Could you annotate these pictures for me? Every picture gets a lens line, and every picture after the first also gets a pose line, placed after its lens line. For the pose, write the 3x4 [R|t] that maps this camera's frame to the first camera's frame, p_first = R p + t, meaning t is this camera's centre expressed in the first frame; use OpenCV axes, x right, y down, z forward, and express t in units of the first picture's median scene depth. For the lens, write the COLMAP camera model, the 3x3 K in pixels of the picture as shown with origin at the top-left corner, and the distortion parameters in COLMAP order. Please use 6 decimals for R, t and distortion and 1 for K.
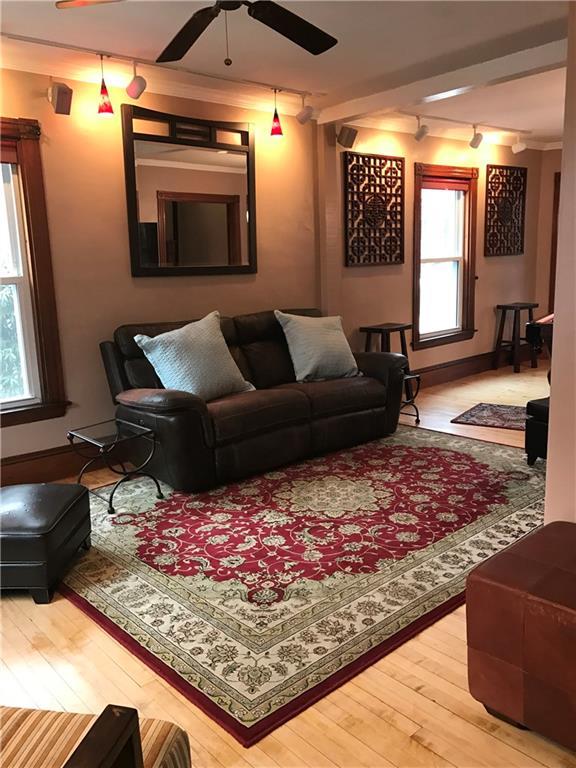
lens RADIAL K [[641.7, 0, 289.5], [0, 641.7, 385.3], [0, 0, 1]] dist [0.017596, -0.005623]
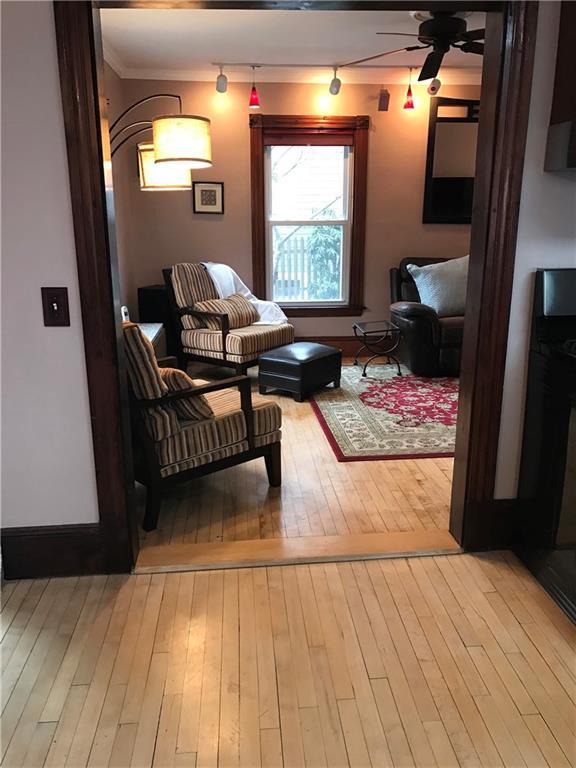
lens RADIAL K [[624.0, 0, 286.7], [0, 624.0, 383.7], [0, 0, 1]] dist [-0.015055, -0.019505]
pose [[0.799674, 0.182570, -0.572005, 0.457909], [-0.136314, 0.982979, 0.123173, 0.058886], [0.584756, -0.020526, 0.810949, -0.345041]]
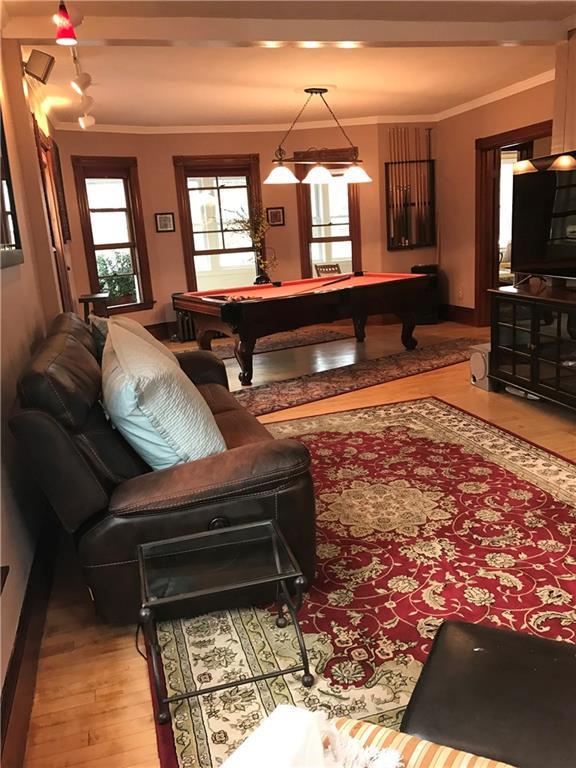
lens RADIAL K [[624.0, 0, 288.0], [0, 624.0, 382.5], [0, 0, 1]] dist [-0.015055, -0.019505]
pose [[0.442414, -0.218730, 0.869728, -0.724124], [0.220630, 0.966541, 0.130848, -0.131147], [-0.869248, 0.133999, 0.475870, 0.759722]]
